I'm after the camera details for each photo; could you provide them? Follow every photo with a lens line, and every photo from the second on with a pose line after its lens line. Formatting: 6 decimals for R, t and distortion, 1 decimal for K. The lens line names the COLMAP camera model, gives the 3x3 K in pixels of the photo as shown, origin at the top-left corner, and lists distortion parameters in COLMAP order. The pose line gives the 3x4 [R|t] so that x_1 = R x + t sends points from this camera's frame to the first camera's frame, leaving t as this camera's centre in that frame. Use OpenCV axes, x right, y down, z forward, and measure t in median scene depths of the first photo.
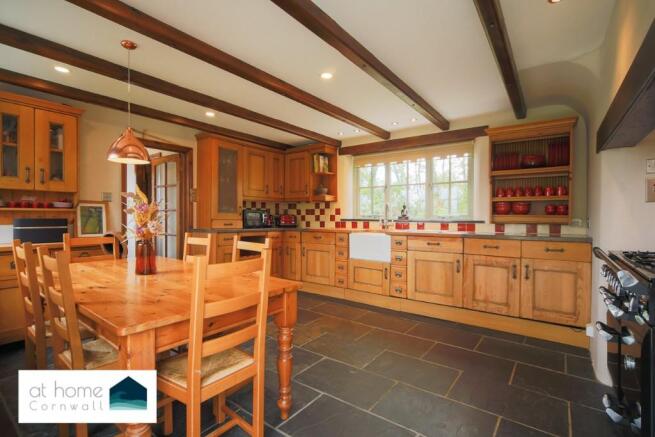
lens RADIAL K [[310.9, 0, 324.6], [0, 310.9, 218.5], [0, 0, 1]] dist [-0.002050, 0.000050]
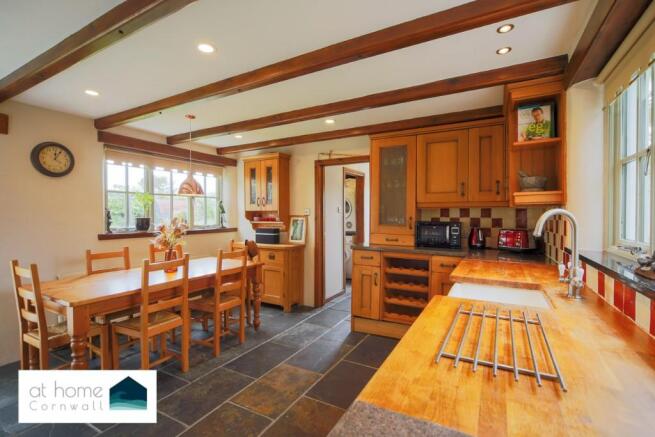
lens RADIAL K [[310.9, 0, 324.6], [0, 310.9, 218.5], [0, 0, 1]] dist [-0.002050, 0.000050]
pose [[0.127683, 0.008886, -0.991775, 0.450571], [-0.004706, 0.999954, 0.008354, -0.041166], [0.991804, 0.003601, 0.127719, 0.694538]]
